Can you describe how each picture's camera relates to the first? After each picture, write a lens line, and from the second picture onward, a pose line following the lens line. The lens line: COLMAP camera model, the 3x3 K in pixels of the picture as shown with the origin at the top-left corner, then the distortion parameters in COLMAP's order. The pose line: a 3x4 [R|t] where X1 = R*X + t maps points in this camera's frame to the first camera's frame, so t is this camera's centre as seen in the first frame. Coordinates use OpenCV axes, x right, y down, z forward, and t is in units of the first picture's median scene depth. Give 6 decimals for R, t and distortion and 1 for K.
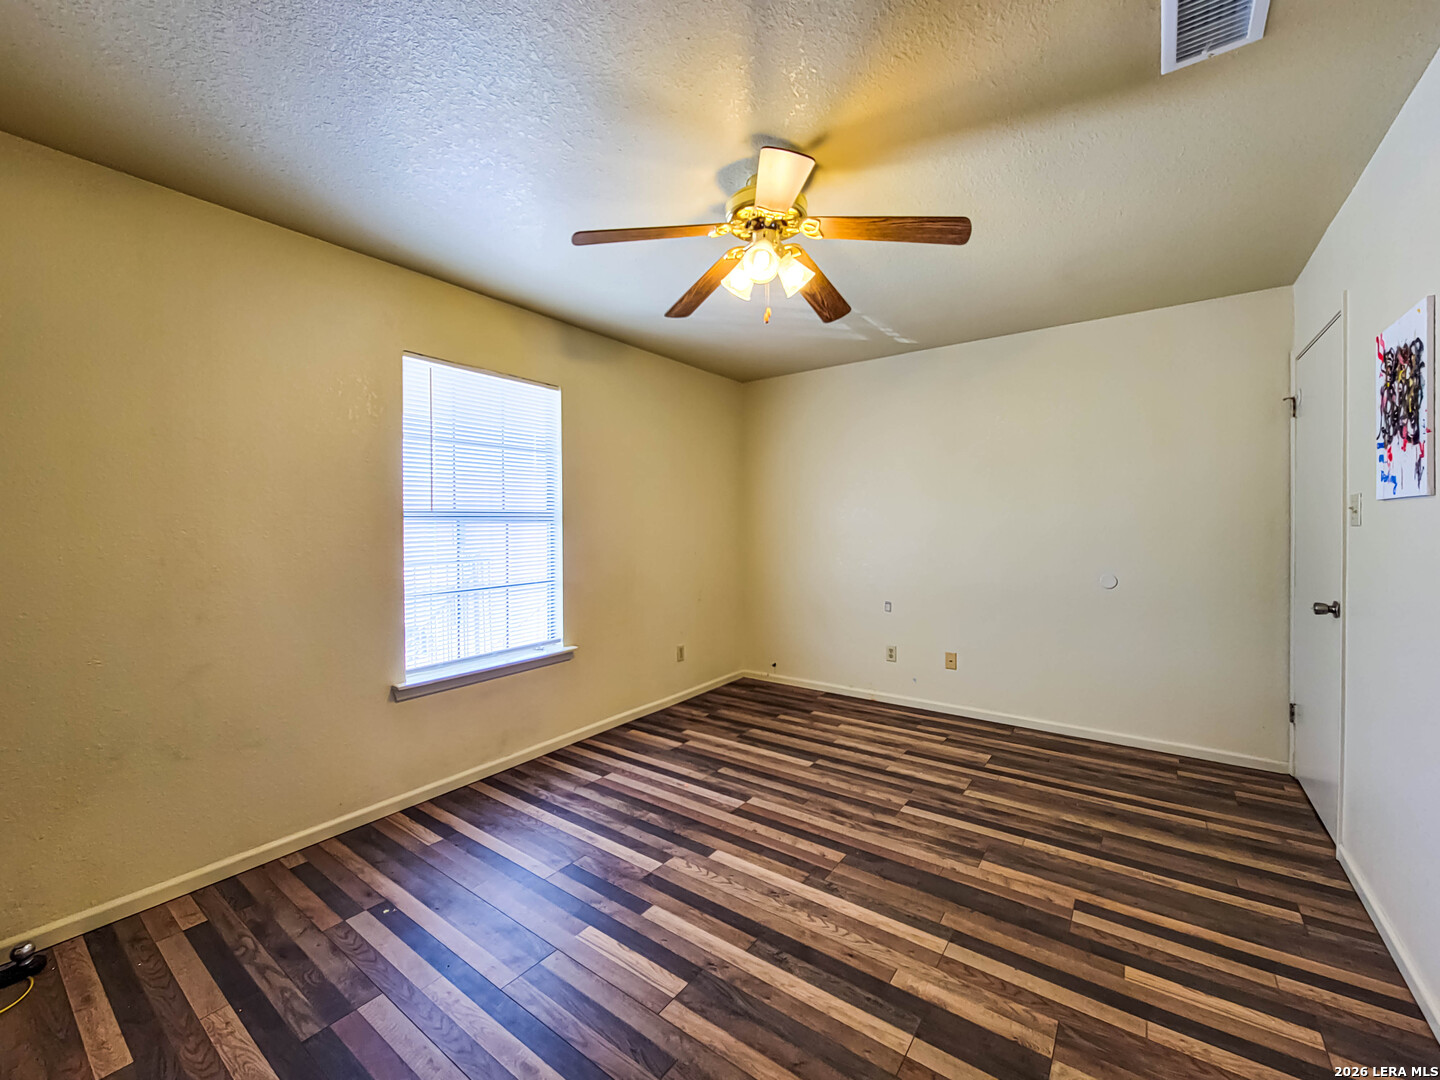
lens RADIAL K [[591.8, 0, 715.4], [0, 591.8, 531.2], [0, 0, 1]] dist [0.000310, -0.000249]
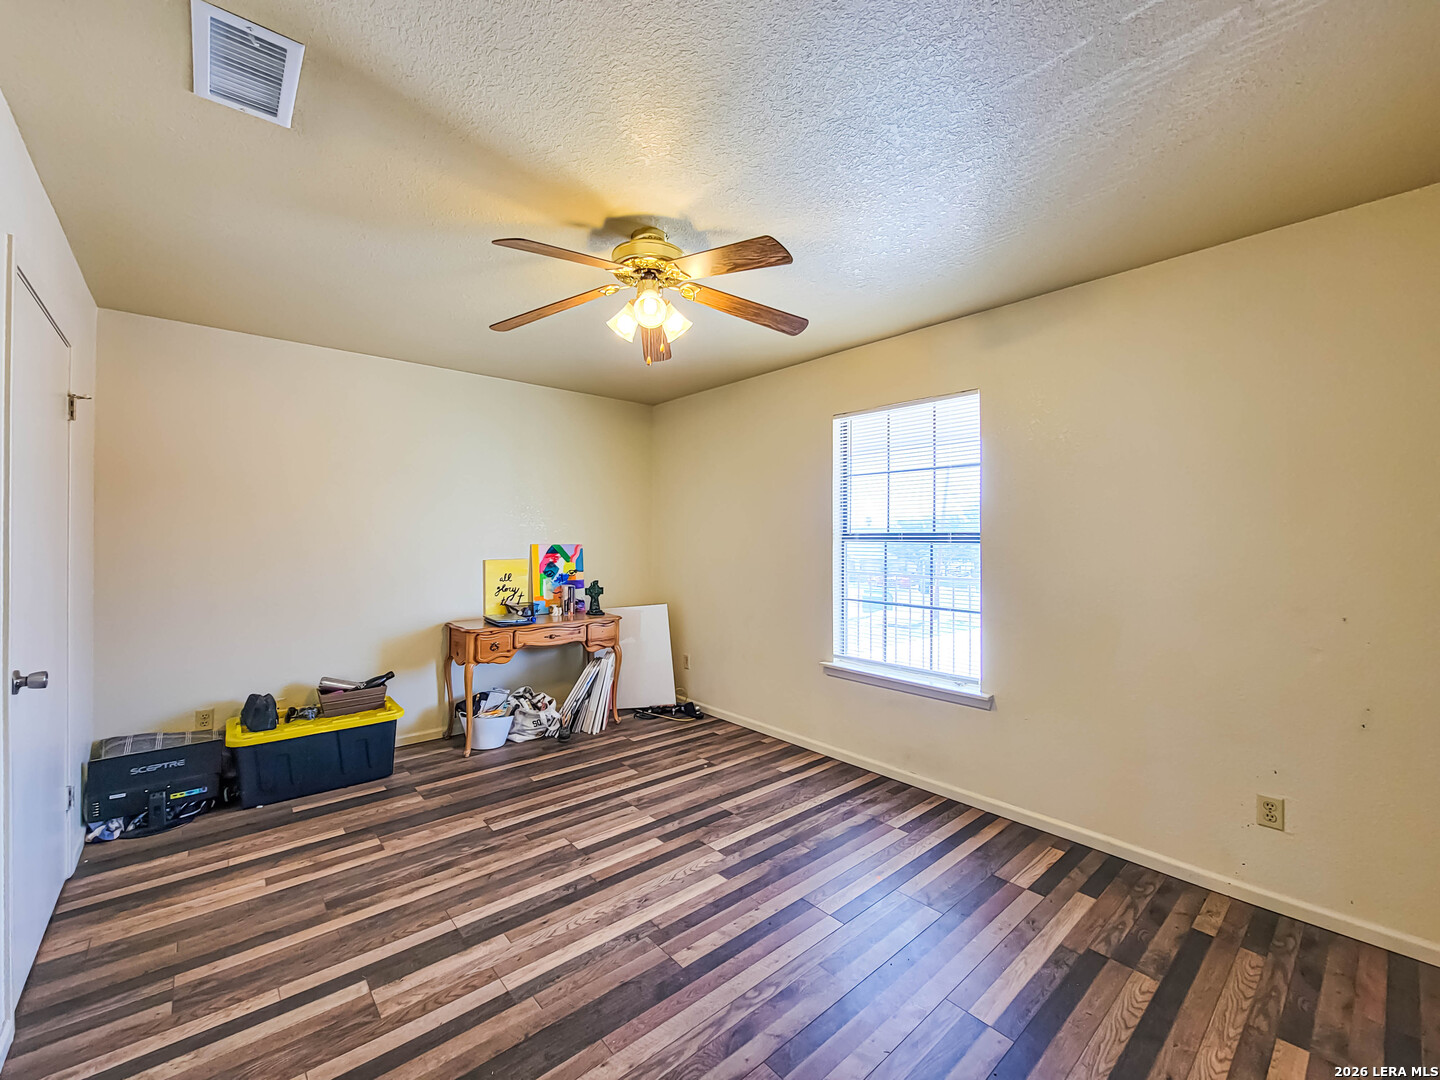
lens RADIAL K [[591.8, 0, 715.4], [0, 591.8, 531.2], [0, 0, 1]] dist [0.000310, -0.000249]
pose [[-0.218719, -0.002192, -0.975785, 1.001453], [-0.012247, 0.999925, 0.000499, -0.051428], [0.975711, 0.012060, -0.218730, 1.211699]]
